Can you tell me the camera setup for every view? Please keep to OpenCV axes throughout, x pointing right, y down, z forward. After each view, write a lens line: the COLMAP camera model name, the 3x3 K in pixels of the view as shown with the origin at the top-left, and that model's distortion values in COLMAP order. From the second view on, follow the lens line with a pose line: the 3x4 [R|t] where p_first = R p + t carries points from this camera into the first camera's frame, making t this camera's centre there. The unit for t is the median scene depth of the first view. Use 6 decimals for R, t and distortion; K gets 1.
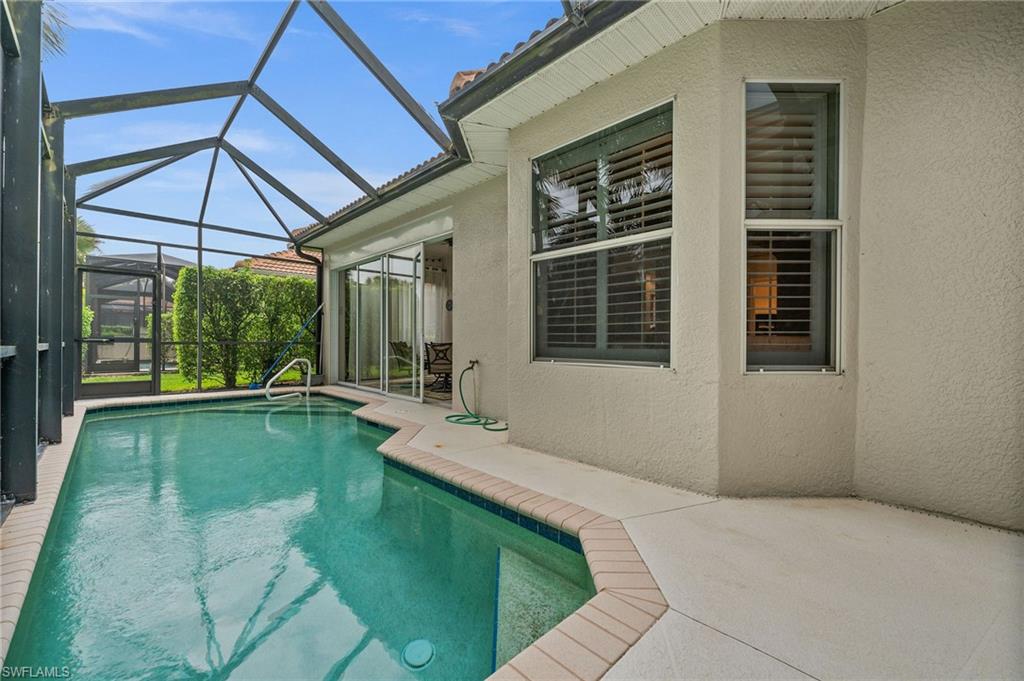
lens RADIAL K [[410.8, 0, 510.8], [0, 410.8, 343.6], [0, 0, 1]] dist [0.001714, 0.000781]
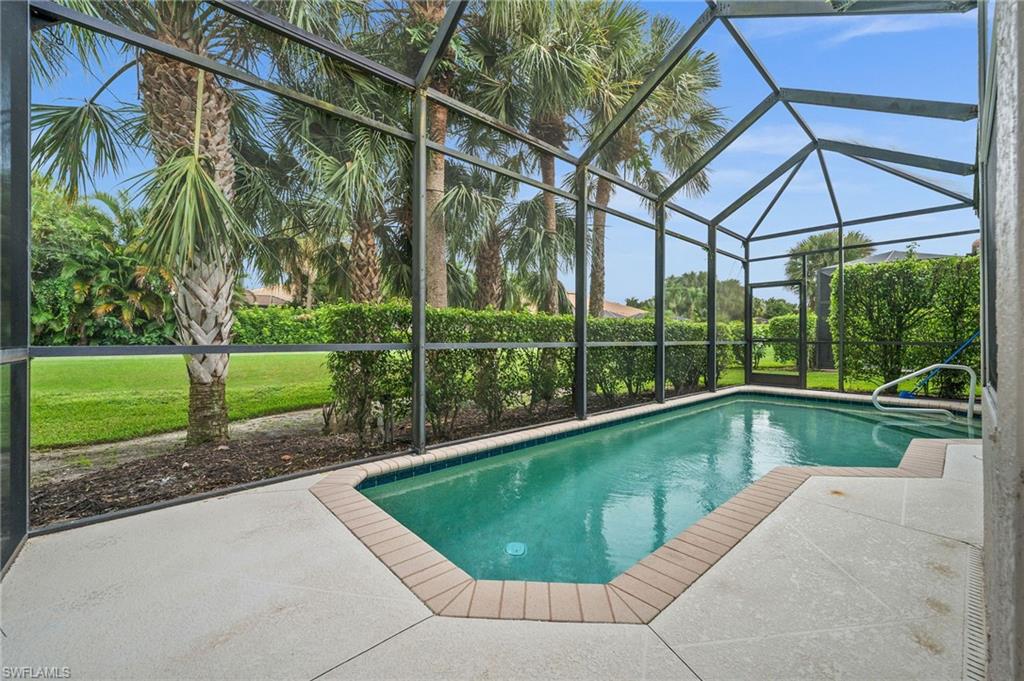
lens RADIAL K [[410.8, 0, 510.8], [0, 410.8, 343.6], [0, 0, 1]] dist [0.001714, 0.000781]
pose [[-0.048214, 0.003596, -0.998831, 0.299287], [-0.004715, 0.999982, 0.003828, 0.000256], [0.998826, 0.004894, -0.048196, 0.272102]]
